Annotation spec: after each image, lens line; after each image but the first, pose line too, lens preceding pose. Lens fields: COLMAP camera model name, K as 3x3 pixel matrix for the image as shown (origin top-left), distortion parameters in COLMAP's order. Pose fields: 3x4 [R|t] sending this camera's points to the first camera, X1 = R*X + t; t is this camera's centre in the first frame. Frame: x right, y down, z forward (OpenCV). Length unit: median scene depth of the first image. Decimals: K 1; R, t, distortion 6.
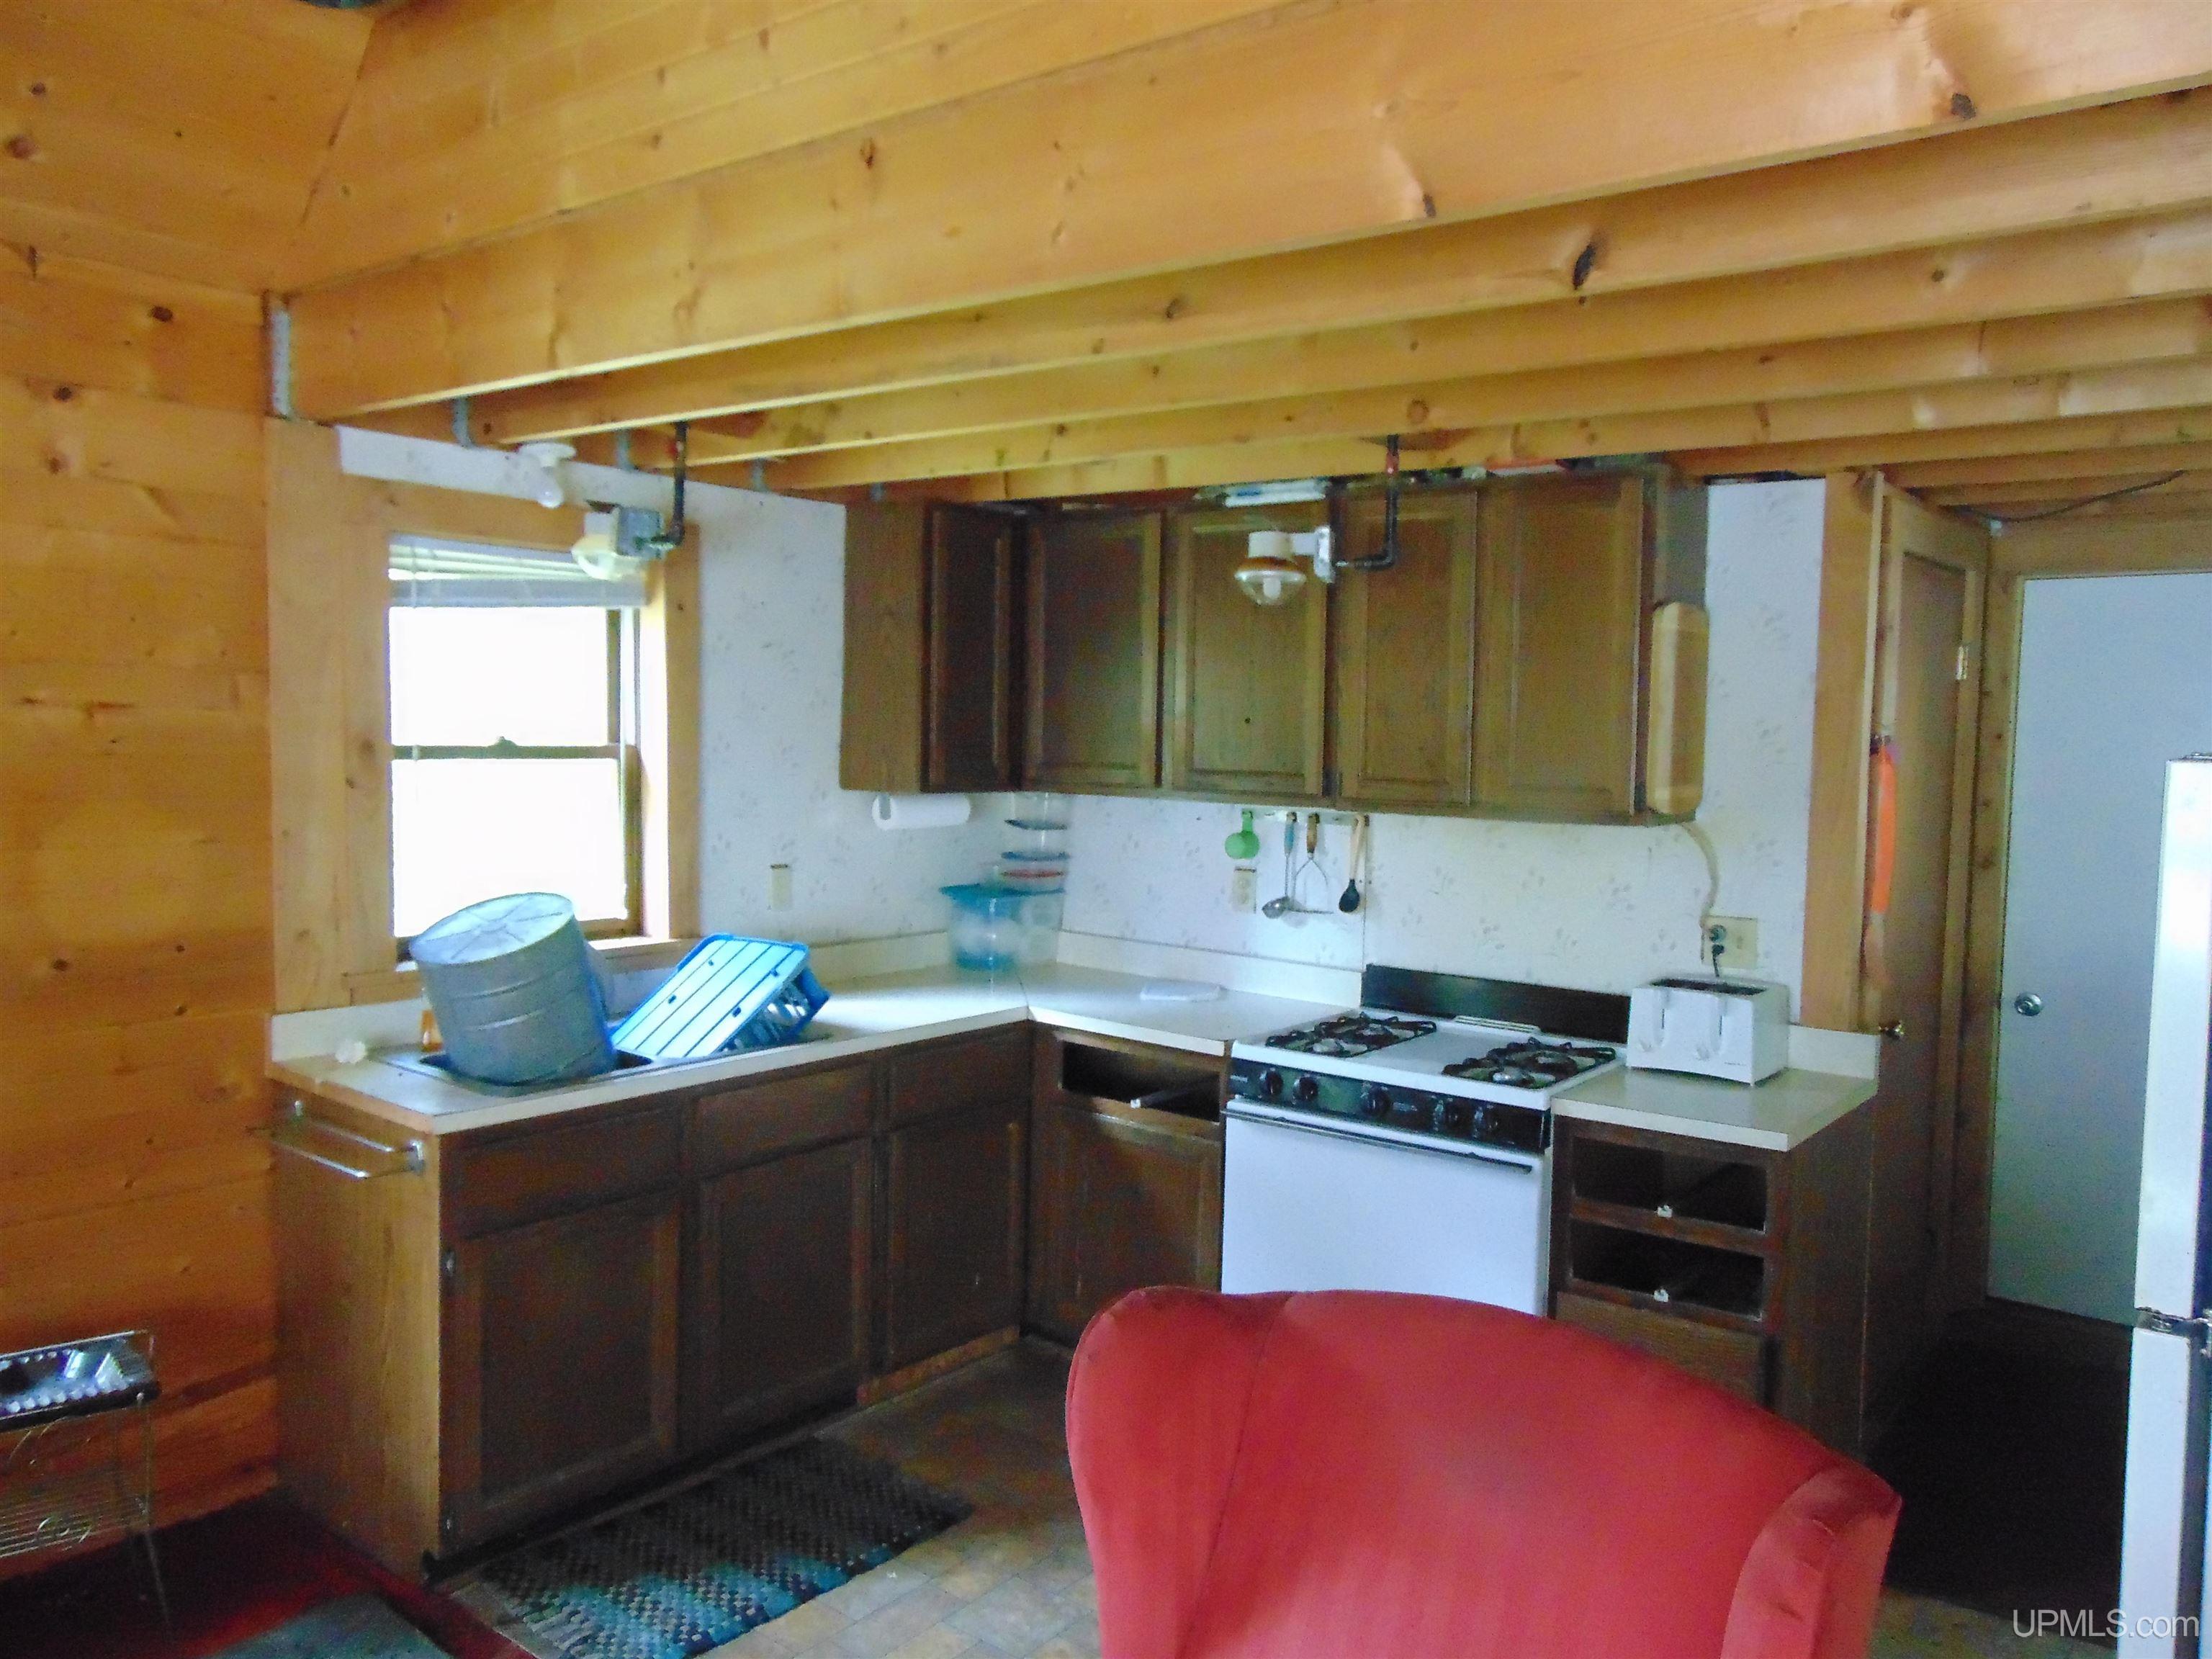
lens RADIAL K [[1693.9, 0, 1104.1], [0, 1693.9, 844.2], [0, 0, 1]] dist [-0.014163, 0.063345]
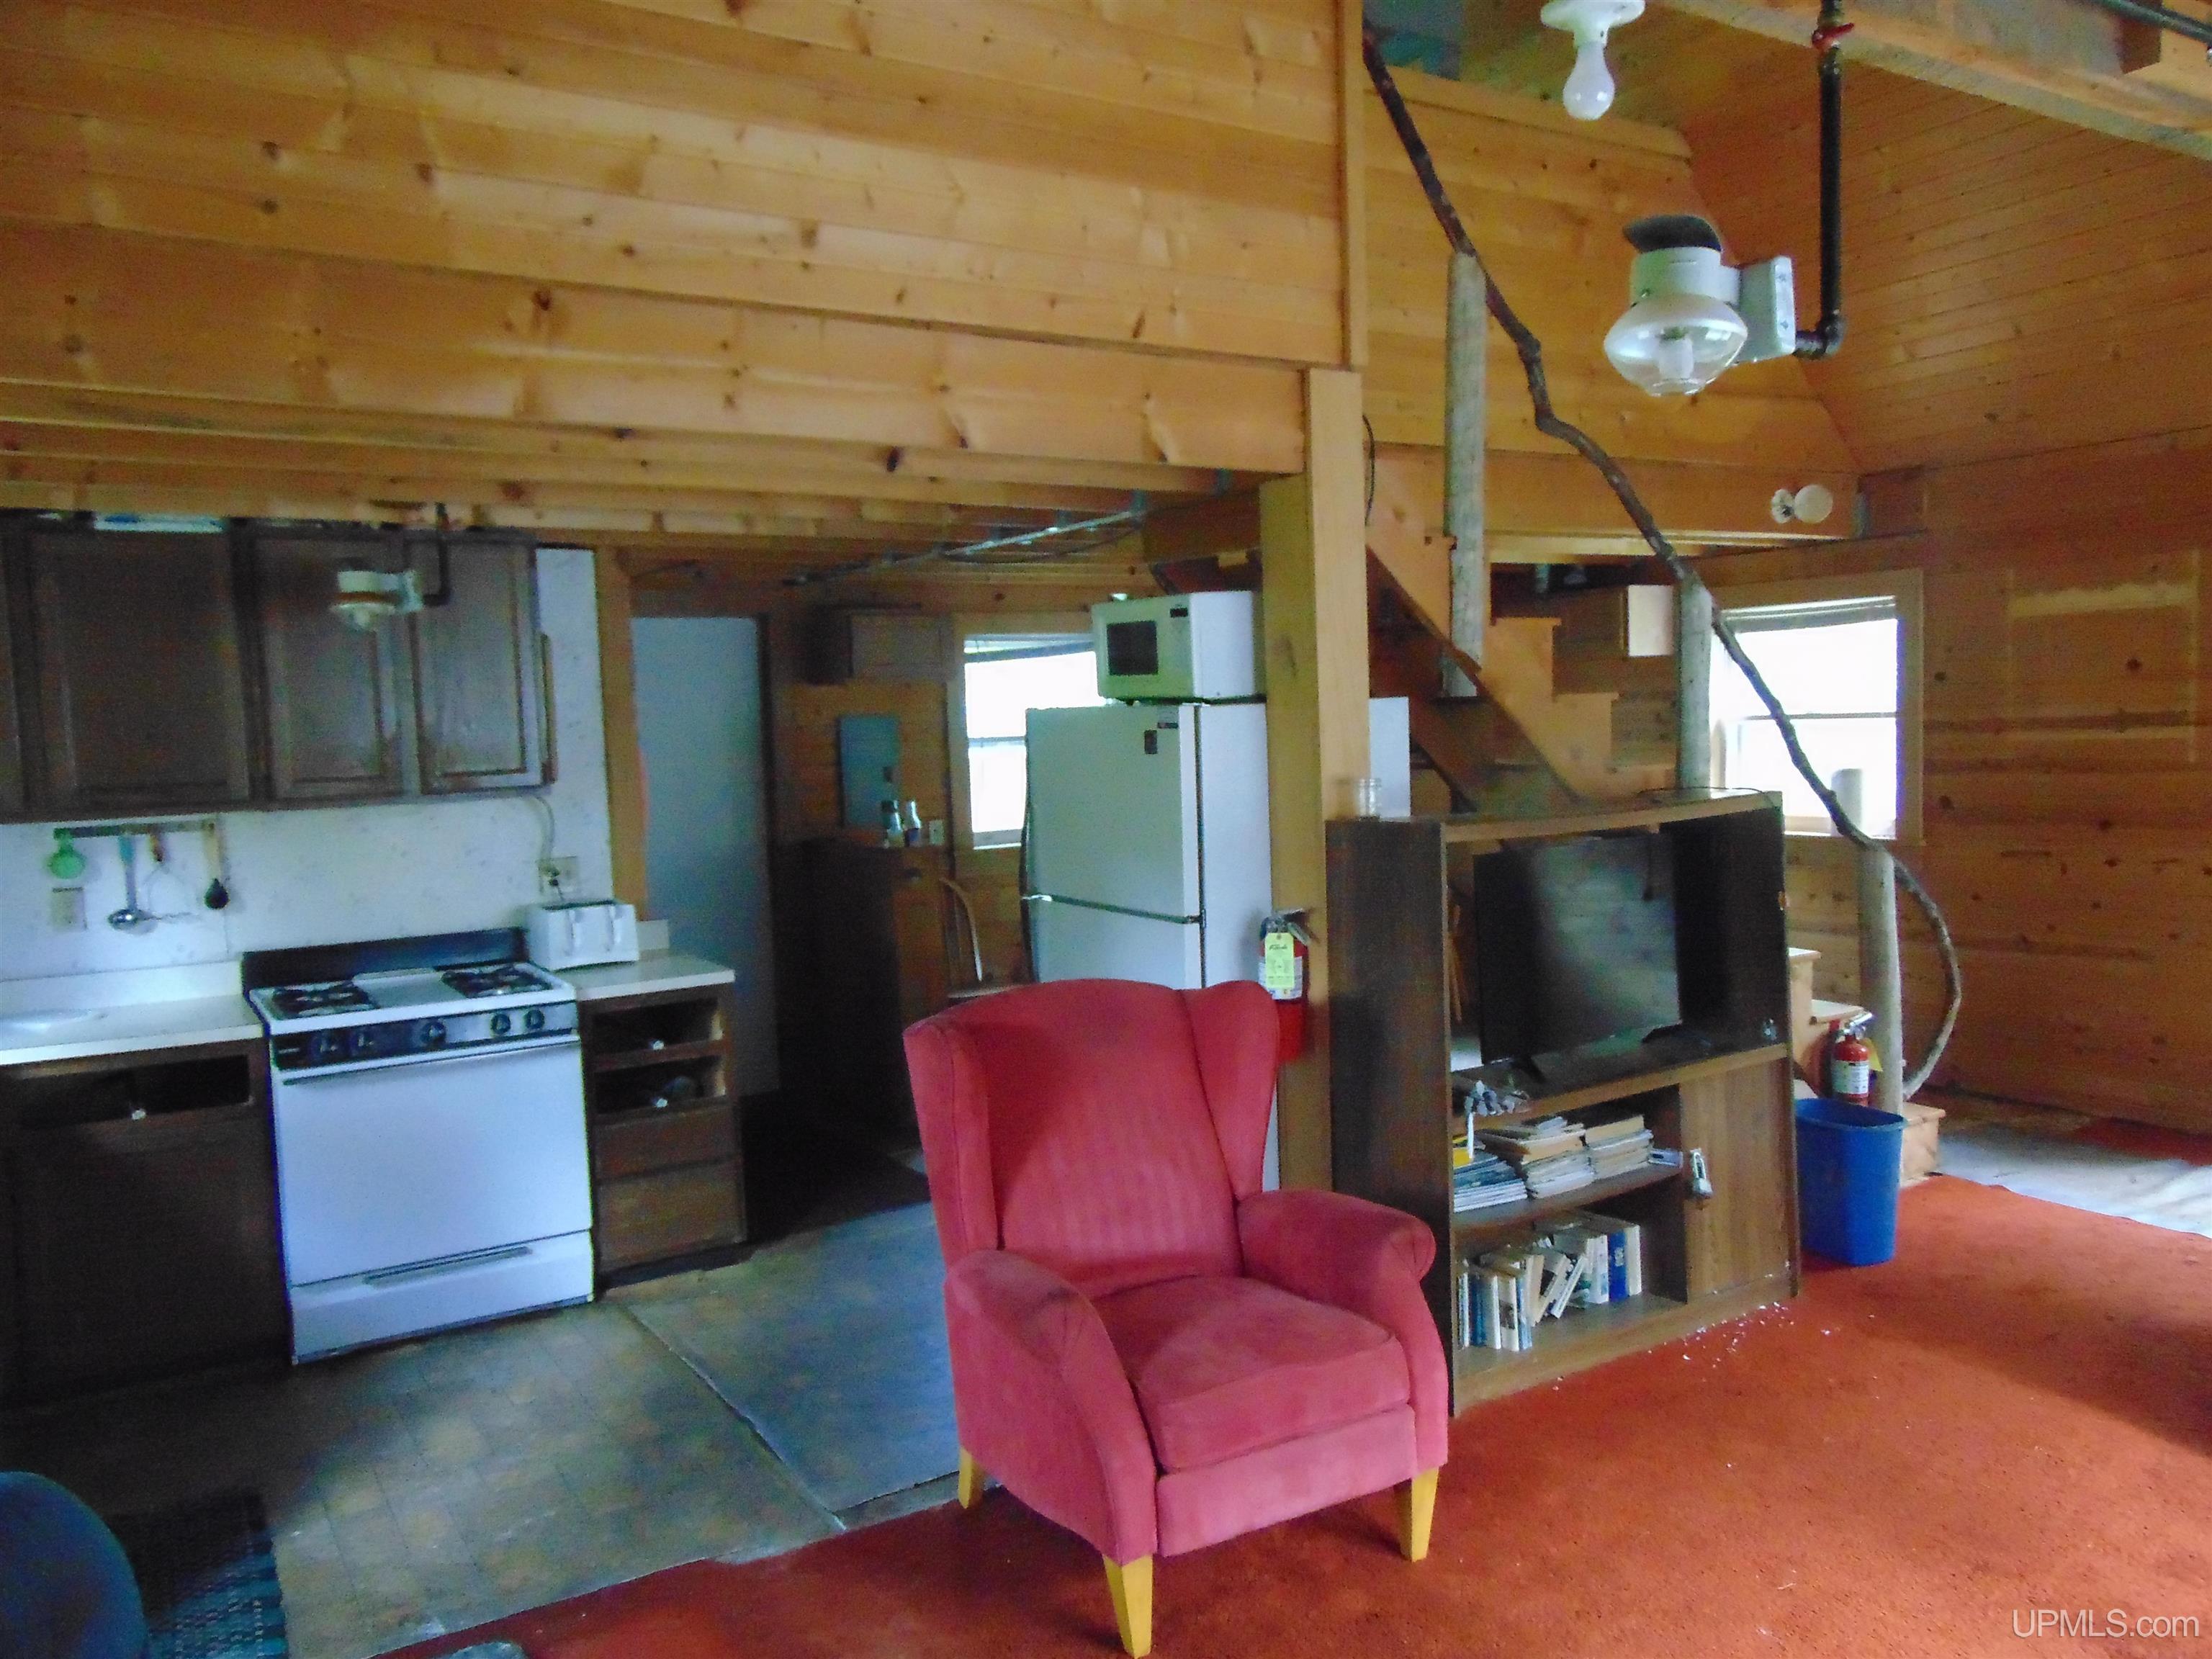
lens RADIAL K [[1661.7, 0, 1106.0], [0, 1661.7, 829.5], [0, 0, 1]] dist [-0.028311, 0.056175]
pose [[0.330700, -0.094340, 0.939009, -0.800206], [0.115145, 0.991591, 0.059071, -0.009354], [-0.936685, 0.088587, 0.338782, 0.117279]]
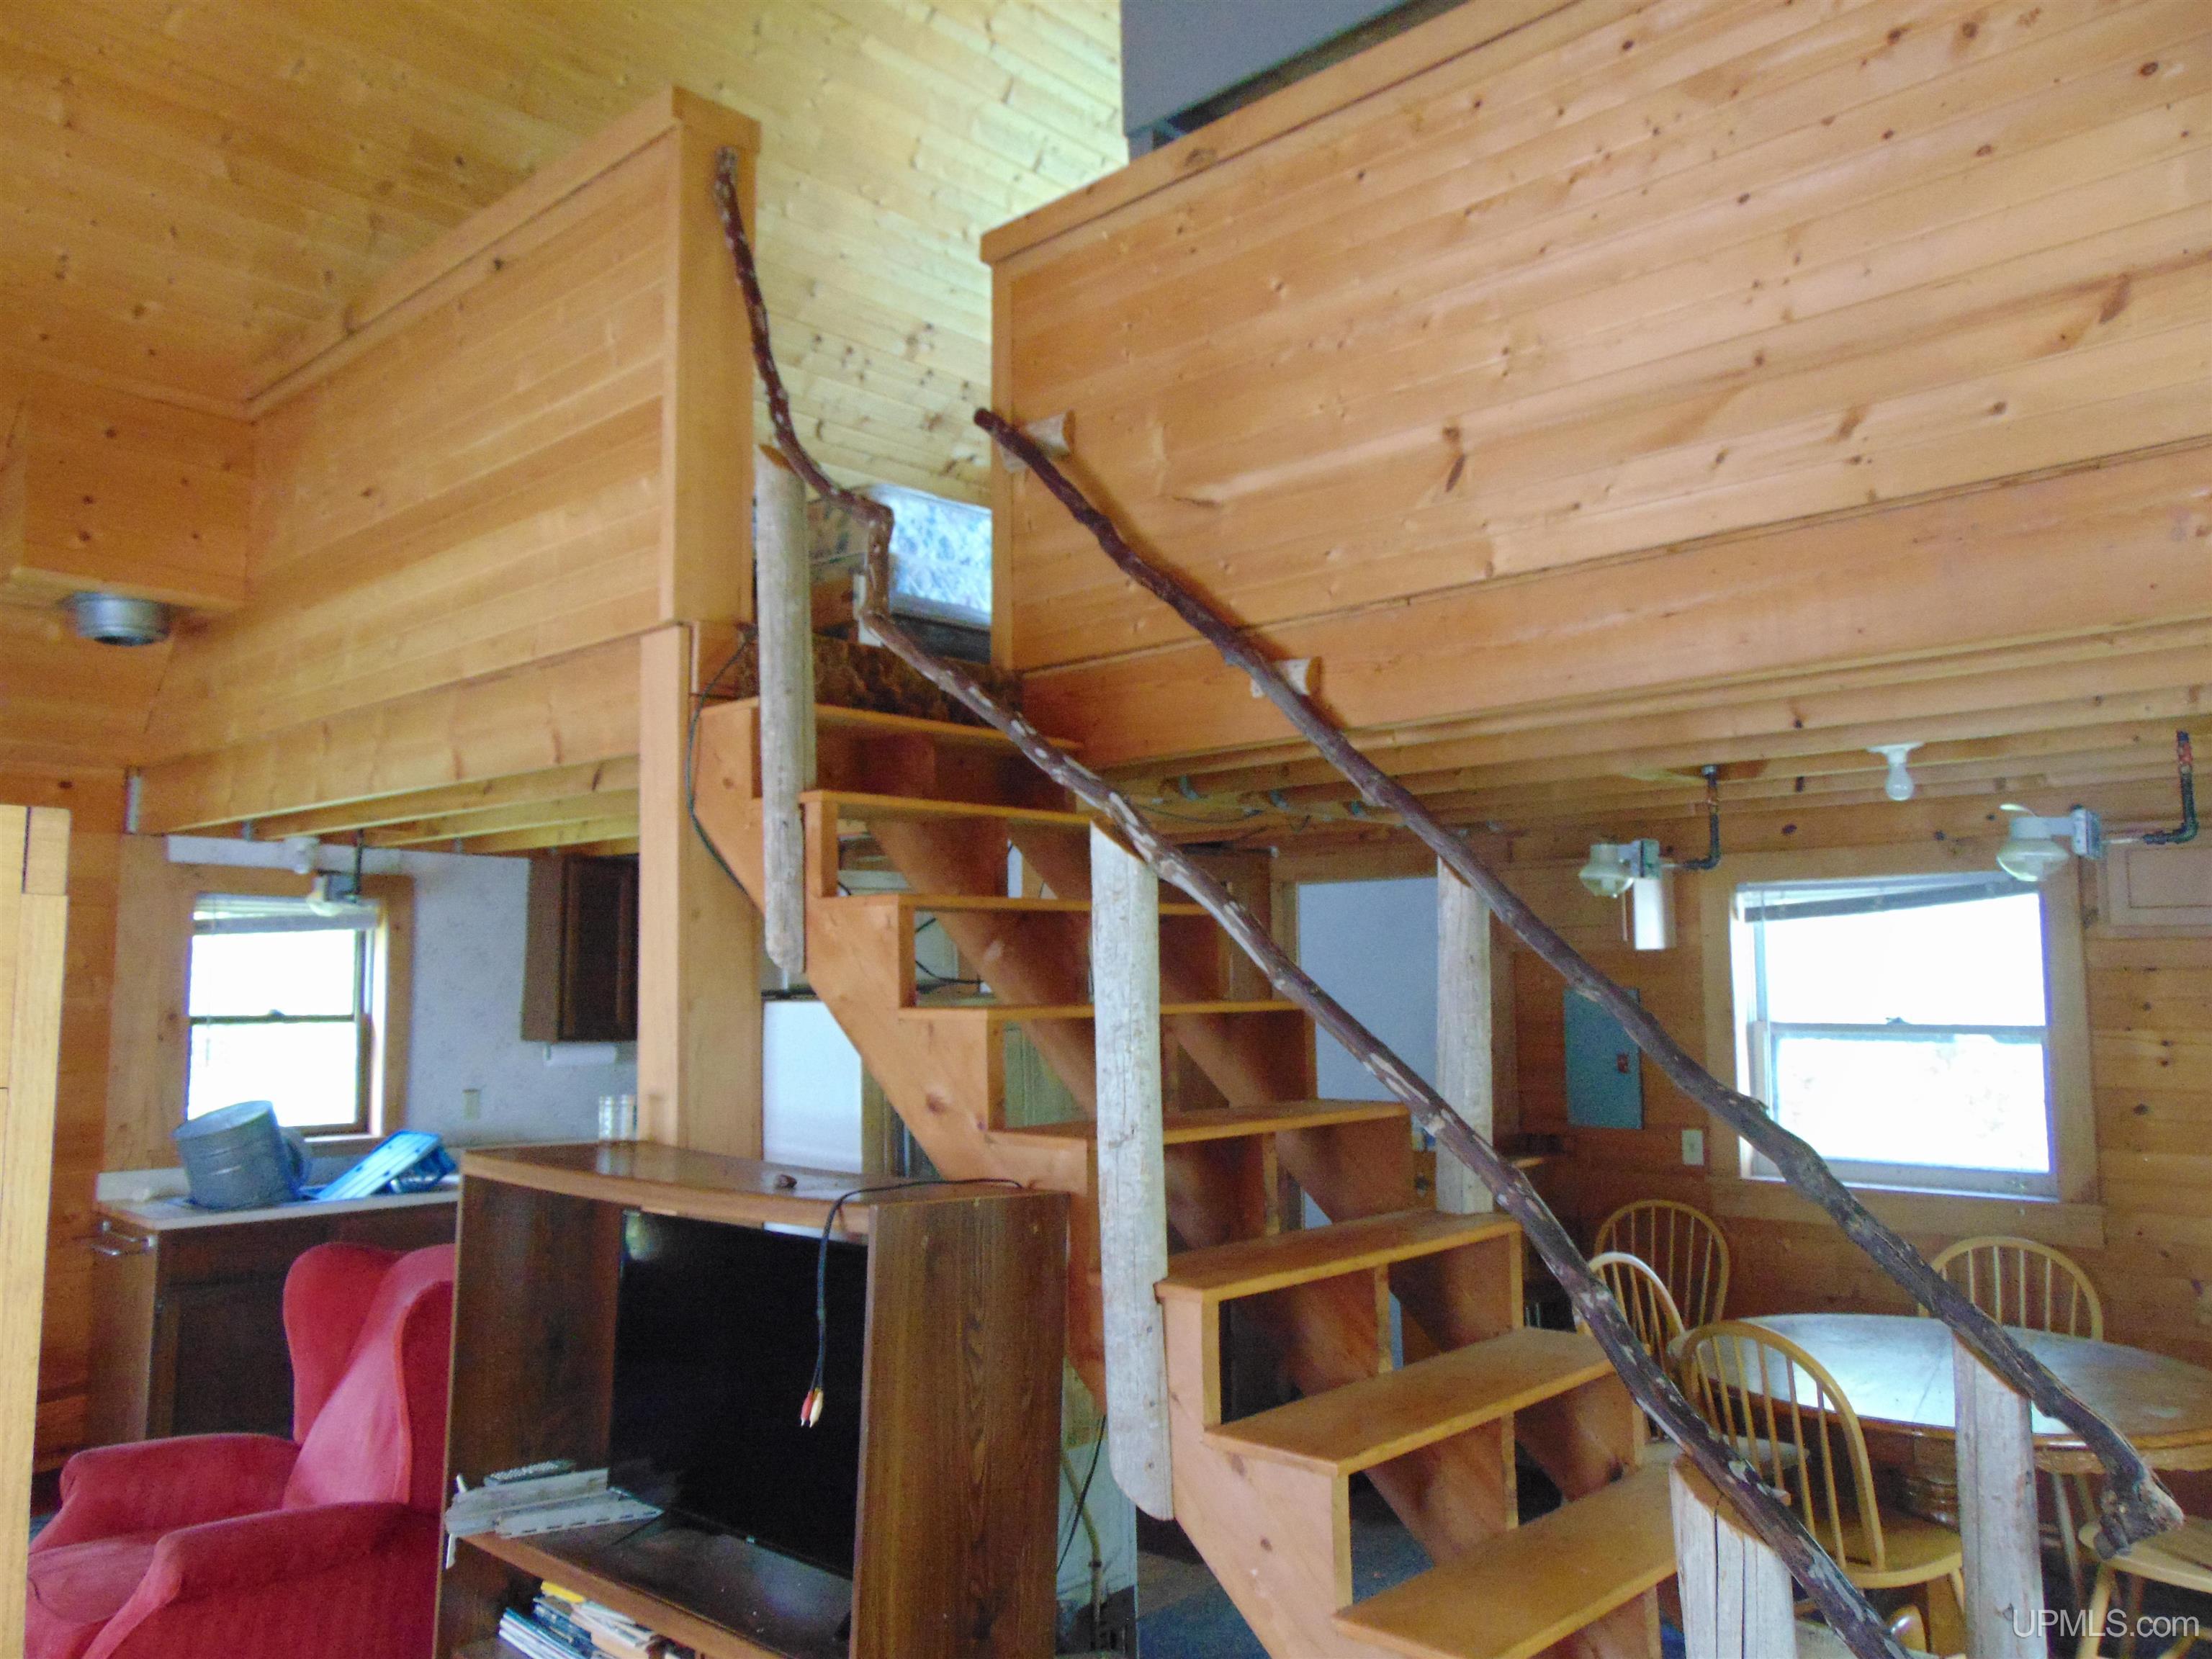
lens RADIAL K [[1693.9, 0, 1104.1], [0, 1693.9, 844.2], [0, 0, 1]] dist [-0.014163, 0.063345]
pose [[0.996183, -0.027949, -0.082690, 0.602713], [0.014251, 0.986717, -0.161819, 0.057374], [0.086115, 0.160023, 0.983350, -0.593852]]
